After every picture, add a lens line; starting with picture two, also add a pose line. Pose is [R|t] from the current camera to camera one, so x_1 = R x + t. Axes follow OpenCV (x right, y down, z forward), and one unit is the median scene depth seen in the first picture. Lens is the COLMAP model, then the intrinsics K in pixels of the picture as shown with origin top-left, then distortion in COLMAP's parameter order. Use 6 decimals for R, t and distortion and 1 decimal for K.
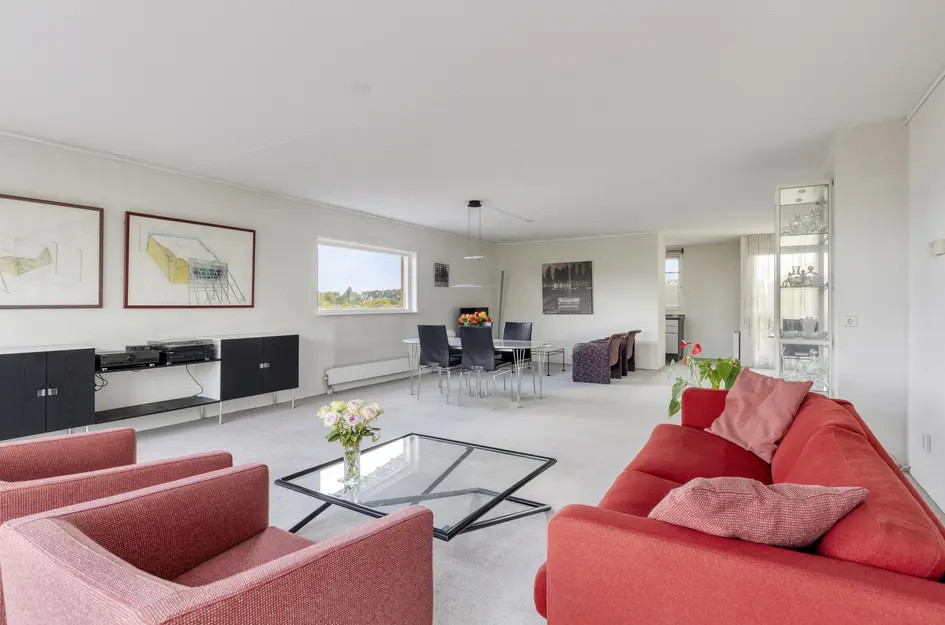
lens RADIAL K [[483.1, 0, 472.5], [0, 483.1, 312.5], [0, 0, 1]] dist [0.002964, 0.000219]
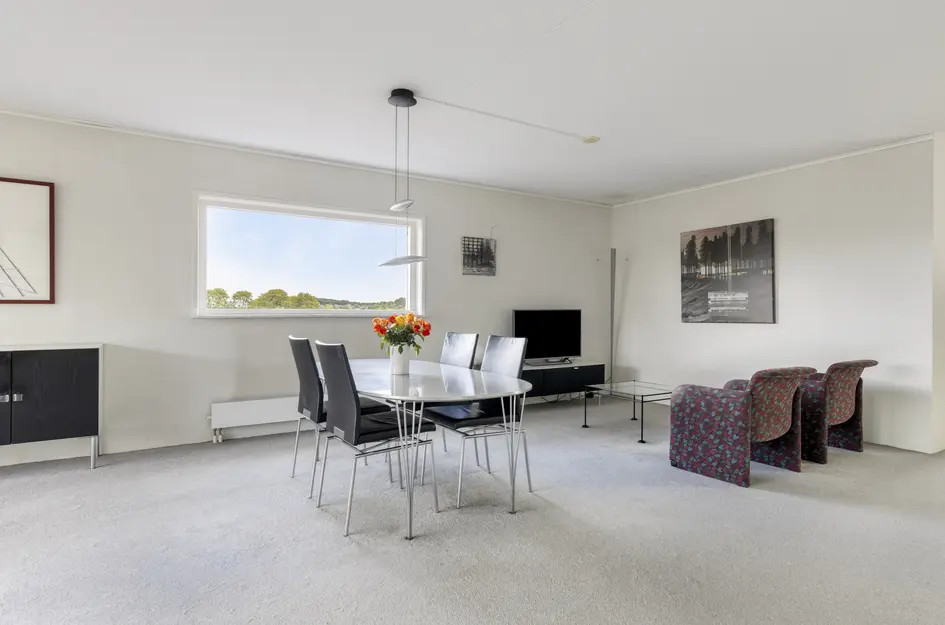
lens RADIAL K [[522.8, 0, 472.5], [0, 522.8, 312.5], [0, 0, 1]] dist [-0.002976, -0.000393]
pose [[0.896009, 0.005578, -0.444001, 0.222674], [-0.011988, 0.999861, -0.011629, 0.002444], [0.443874, 0.015742, 0.895951, 0.395111]]
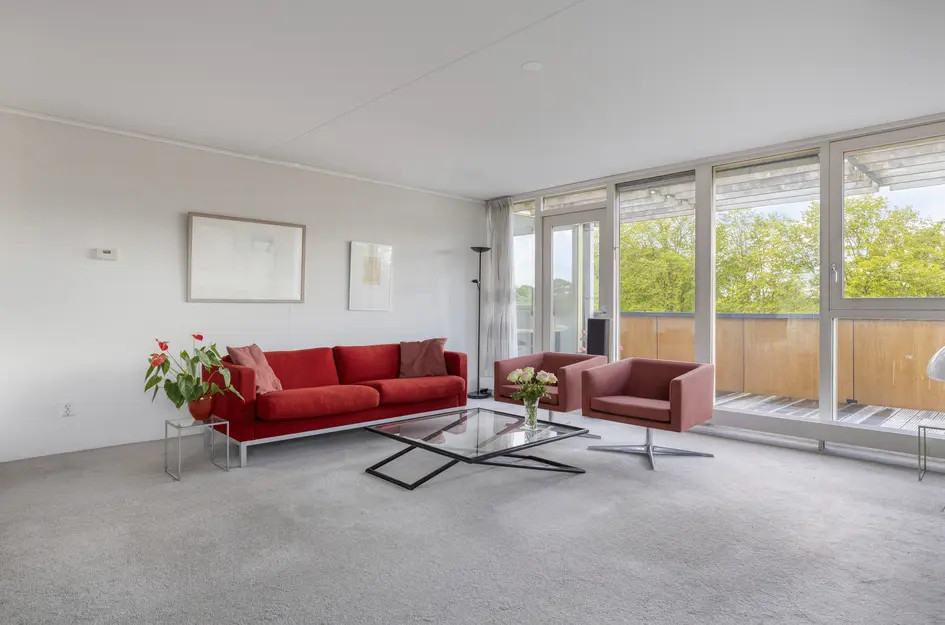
lens RADIAL K [[543.2, 0, 472.5], [0, 543.2, 312.5], [0, 0, 1]] dist [-0.000617, -0.000074]
pose [[-0.964450, -0.003002, 0.264250, -0.284606], [0.003185, 0.999731, 0.022980, -0.003010], [-0.264248, 0.023005, -0.964180, 0.365492]]
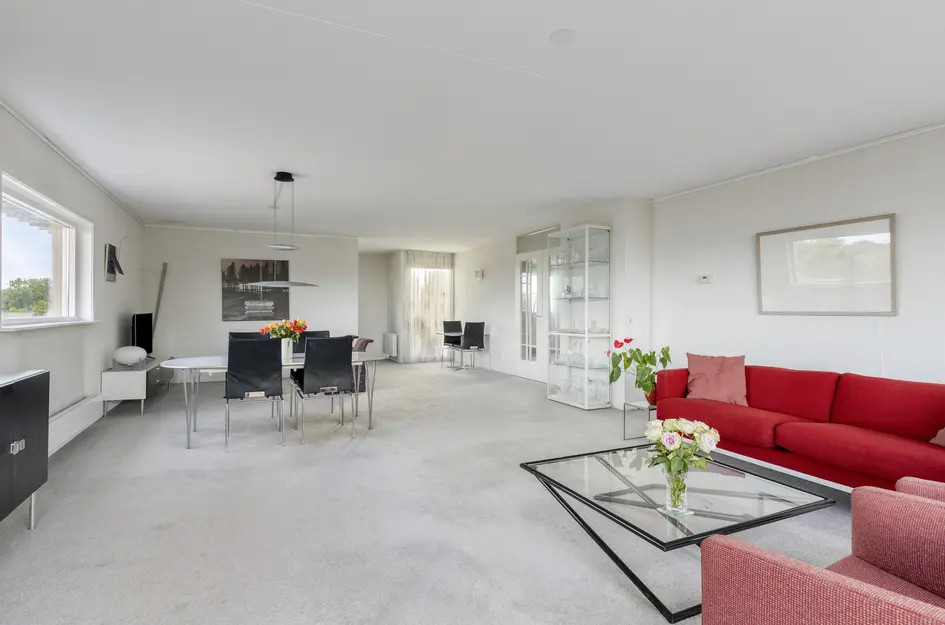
lens RADIAL K [[483.1, 0, 472.5], [0, 483.1, 312.5], [0, 0, 1]] dist [0.002964, 0.000219]
pose [[0.547796, -0.003521, 0.836604, -0.338929], [0.011436, 0.999929, -0.003279, -0.003771], [-0.836534, 0.011364, 0.547798, 0.239888]]
